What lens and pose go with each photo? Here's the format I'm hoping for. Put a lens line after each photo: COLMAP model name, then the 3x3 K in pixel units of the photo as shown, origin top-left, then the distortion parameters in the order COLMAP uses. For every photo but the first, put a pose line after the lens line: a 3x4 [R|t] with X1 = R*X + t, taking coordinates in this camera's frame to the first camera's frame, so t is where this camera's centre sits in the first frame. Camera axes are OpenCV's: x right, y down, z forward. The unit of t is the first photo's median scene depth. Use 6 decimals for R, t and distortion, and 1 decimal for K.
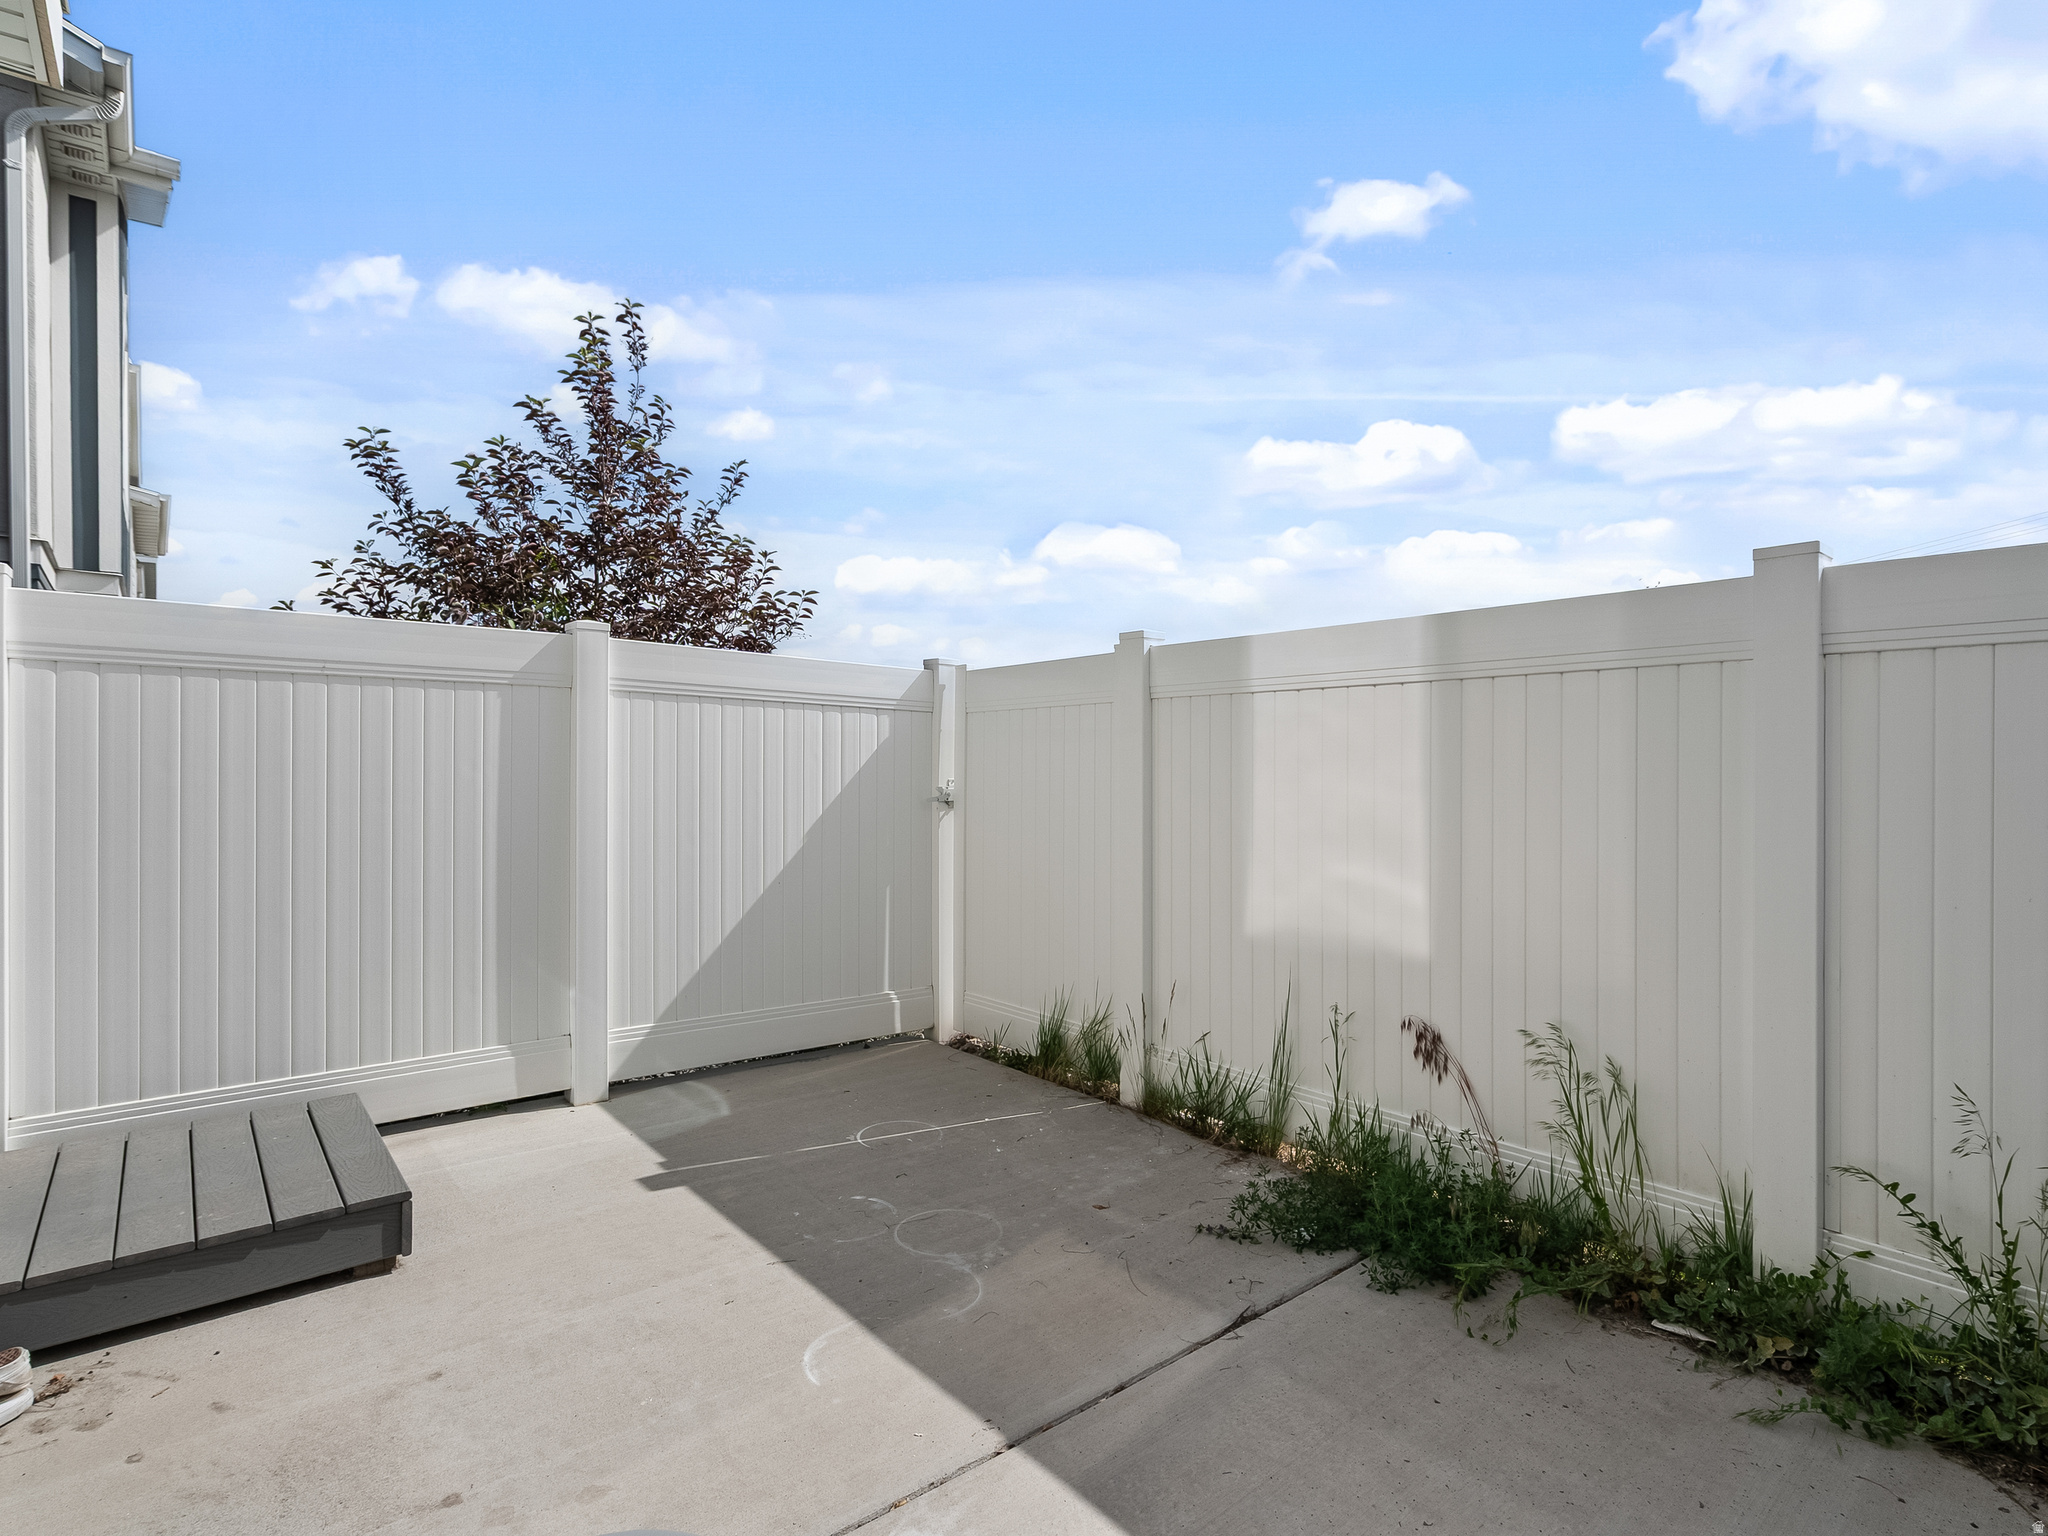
lens RADIAL K [[1045.2, 0, 1025.3], [0, 1045.2, 756.1], [0, 0, 1]] dist [-0.005367, 0.001127]
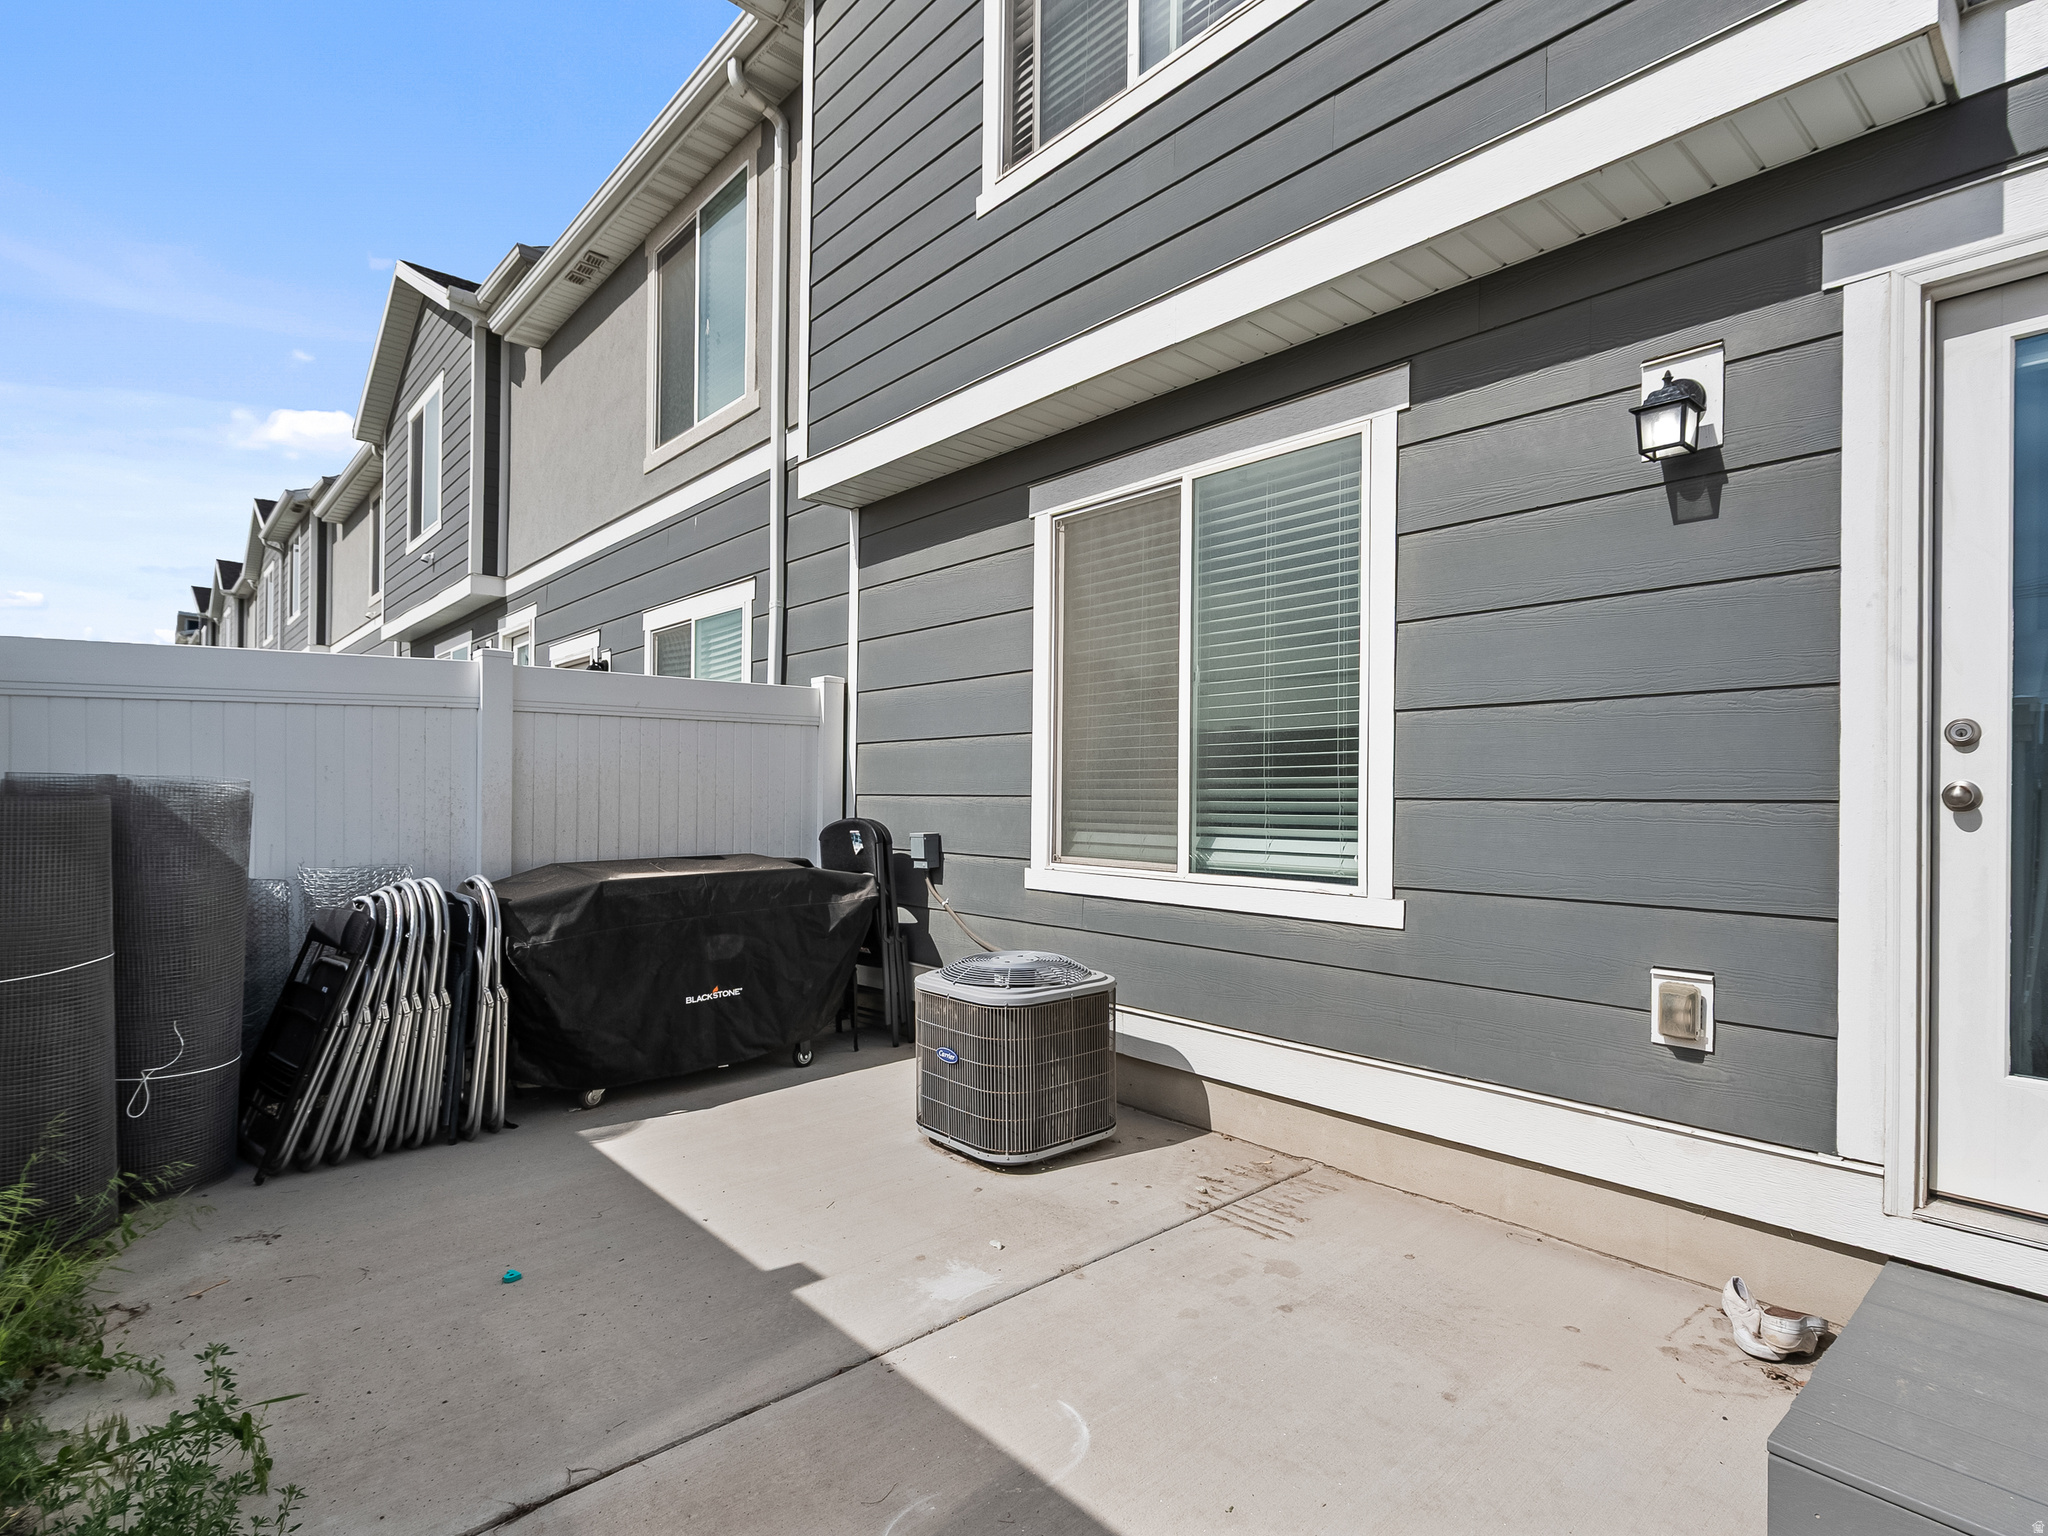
lens RADIAL K [[1049.4, 0, 1010.5], [0, 1049.4, 800.2], [0, 0, 1]] dist [-0.001476, 0.000625]
pose [[-0.999867, -0.007571, -0.014424, -0.079575], [-0.007667, 0.999949, 0.006593, 0.016590], [0.014374, 0.006703, -0.999874, 1.181070]]
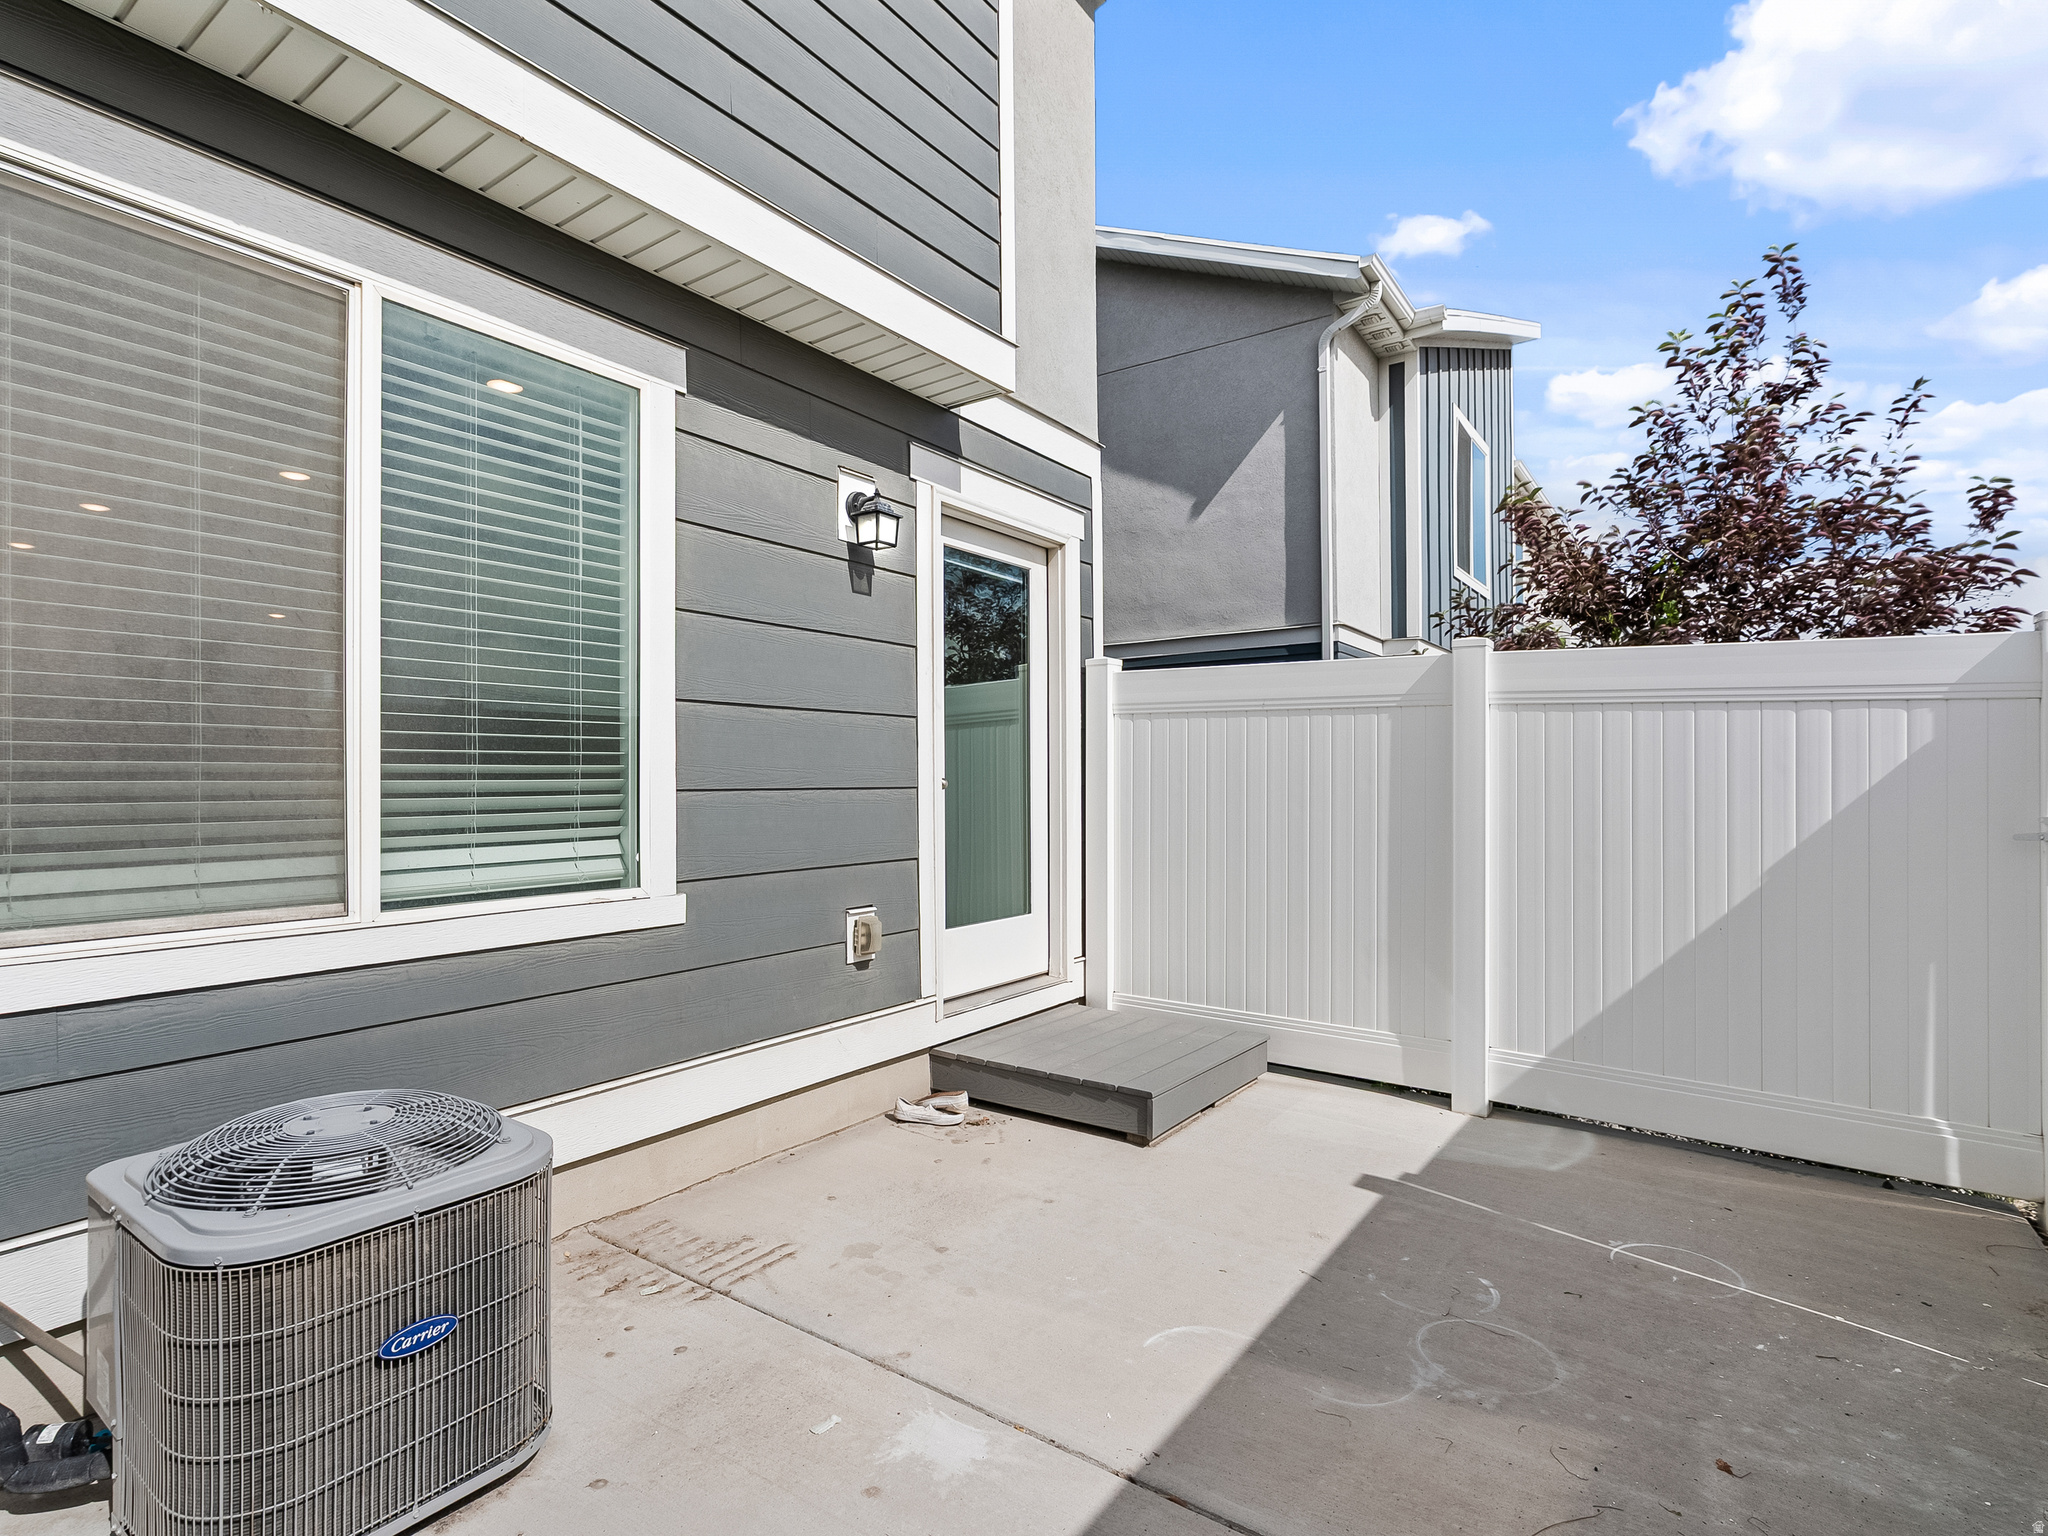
lens RADIAL K [[1037.3, 0, 1043.1], [0, 1037.3, 778.0], [0, 0, 1]] dist [-0.010734, 0.000152]
pose [[0.271279, -0.003363, -0.962495, 0.476854], [-0.000685, 0.999993, -0.003687, 0.011686], [0.962500, 0.001659, 0.271275, 0.361305]]
